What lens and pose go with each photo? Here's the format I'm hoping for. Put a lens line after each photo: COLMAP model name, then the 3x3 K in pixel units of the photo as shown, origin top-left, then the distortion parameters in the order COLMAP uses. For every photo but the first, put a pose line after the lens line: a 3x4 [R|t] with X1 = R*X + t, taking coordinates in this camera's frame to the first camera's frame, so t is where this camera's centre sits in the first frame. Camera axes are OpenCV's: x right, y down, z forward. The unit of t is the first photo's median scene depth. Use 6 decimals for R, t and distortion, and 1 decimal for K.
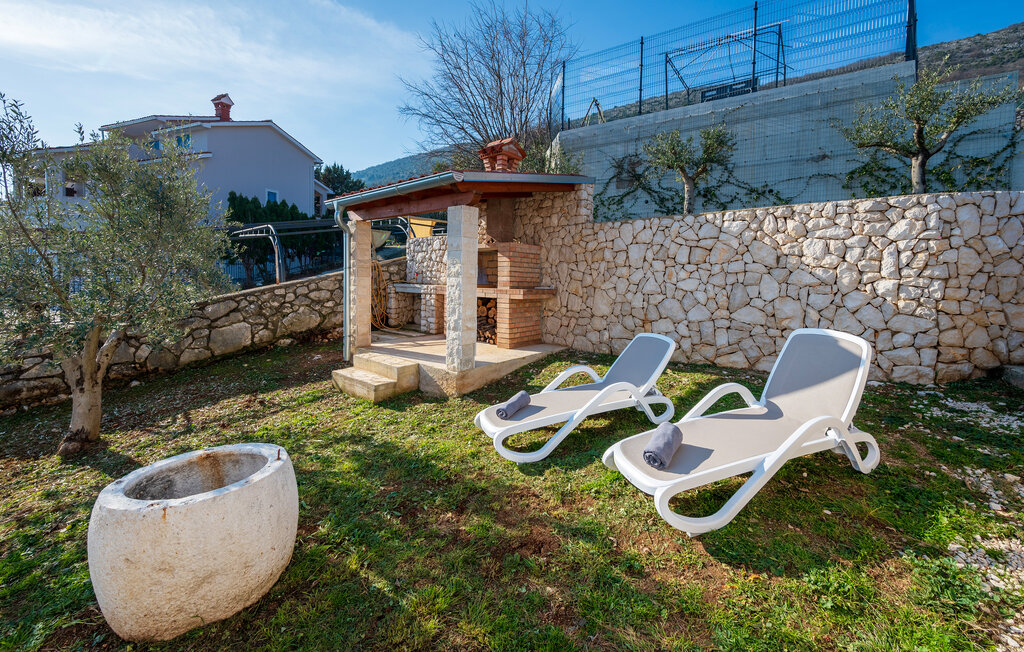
lens RADIAL K [[419.5, 0, 493.2], [0, 419.5, 302.7], [0, 0, 1]] dist [-0.005660, 0.000406]
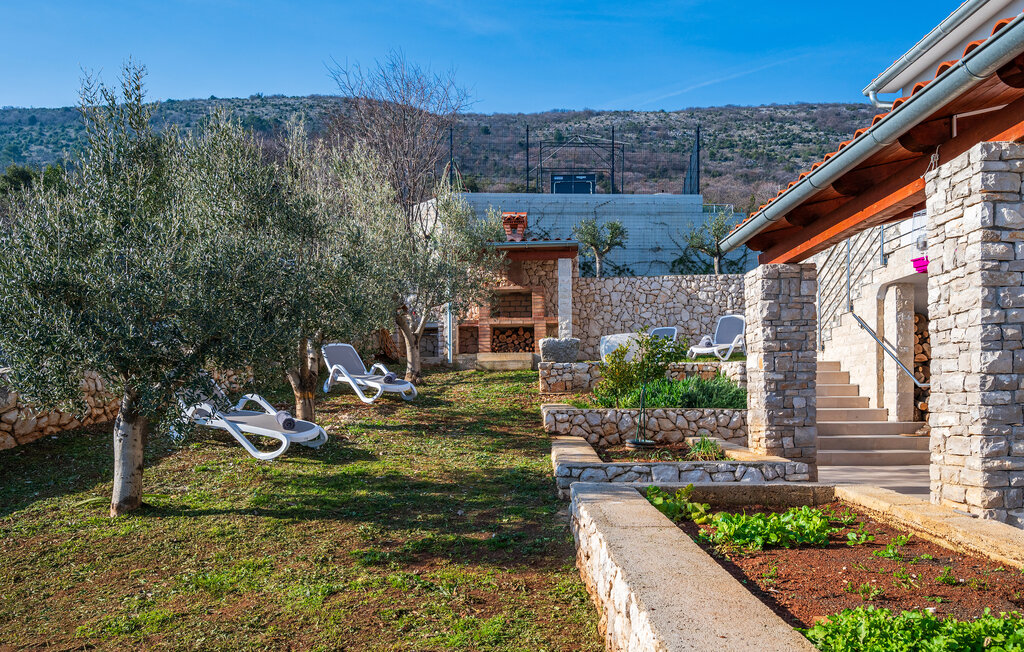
lens RADIAL K [[737.8, 0, 517.6], [0, 737.8, 403.1], [0, 0, 1]] dist [-0.002839, 0.001739]
pose [[0.803305, -0.012826, 0.595430, -1.599061], [0.049074, 0.997794, -0.044714, 0.383994], [-0.593543, 0.065139, 0.802162, -1.013123]]
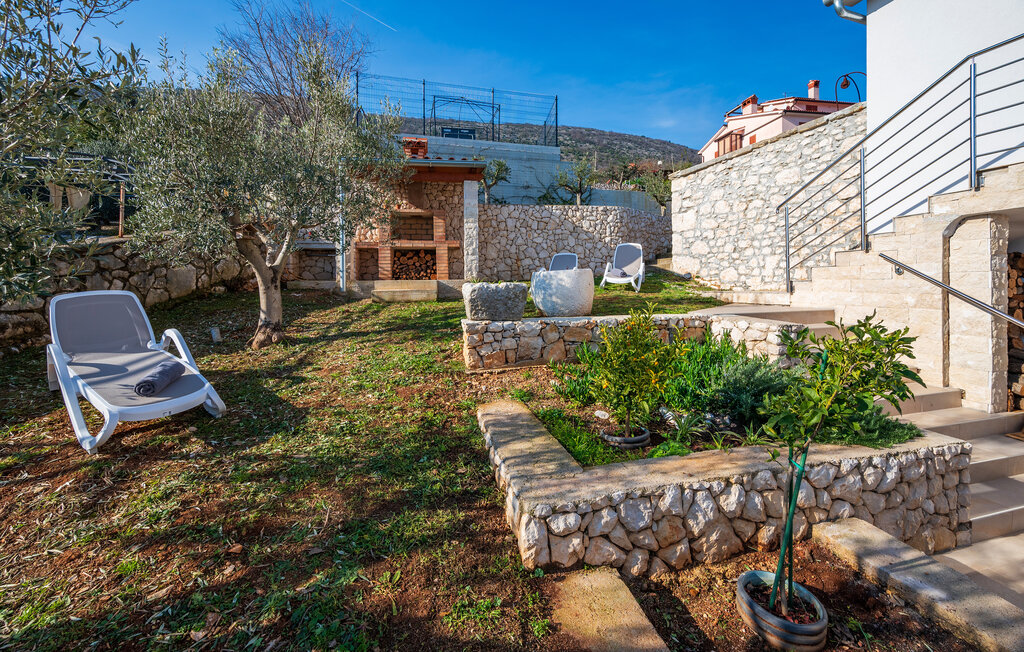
lens RADIAL K [[419.5, 0, 519.6], [0, 419.5, 280.8], [0, 0, 1]] dist [-0.005660, 0.000406]
pose [[0.630358, -0.012768, 0.776200, -0.975483], [0.065107, 0.997212, -0.036470, 0.186135], [-0.773570, 0.073525, 0.629432, -0.144315]]
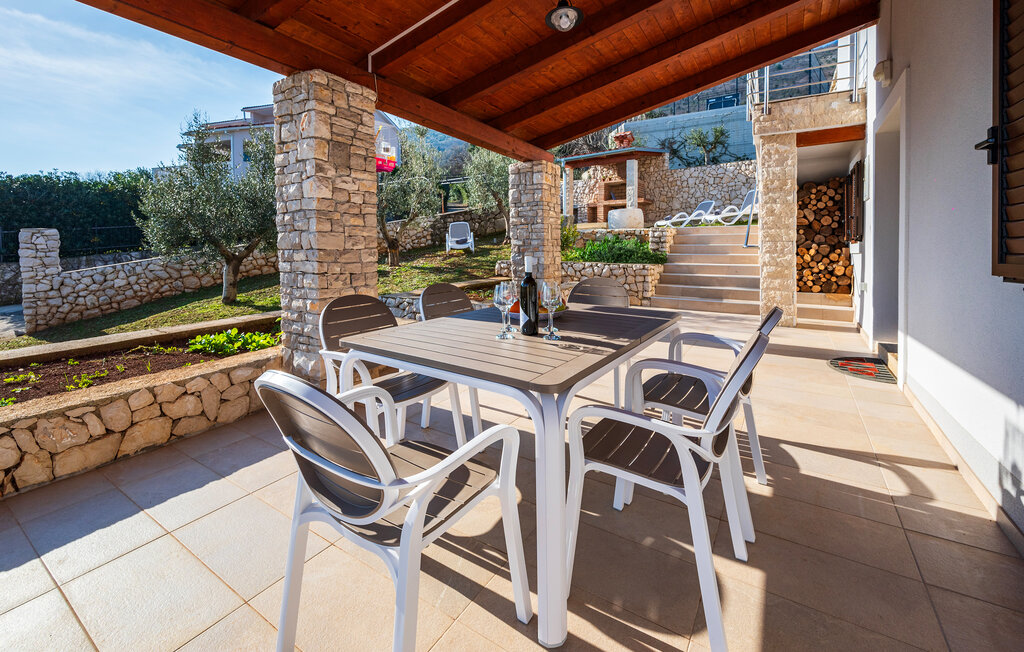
lens RADIAL K [[419.5, 0, 521.1], [0, 419.5, 265.6], [0, 0, 1]] dist [-0.005660, 0.000406]
pose [[0.997496, -0.010751, 0.069894, -0.756713], [0.012462, 0.999632, -0.024097, 0.384775], [-0.069609, 0.024907, 0.997263, -1.235287]]
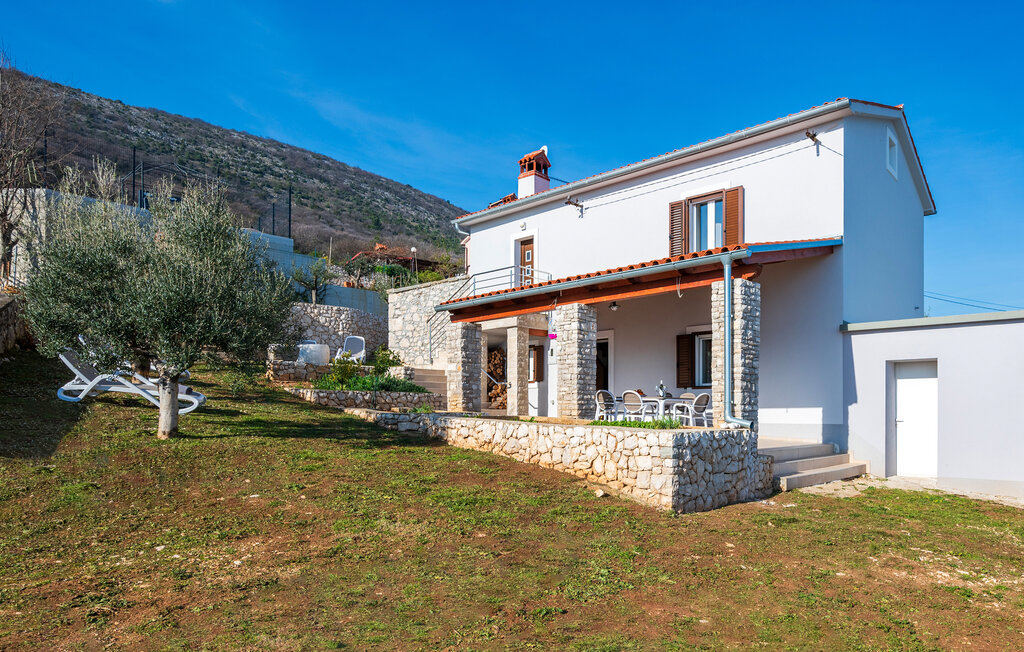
lens RADIAL K [[625.5, 0, 578.1], [0, 625.5, 407.1], [0, 0, 1]] dist [0.006914, 0.002075]
pose [[0.120723, -0.006489, 0.992665, -2.511032], [0.057080, 0.998370, -0.000415, 0.435470], [-0.991044, 0.056712, 0.120897, -0.958677]]
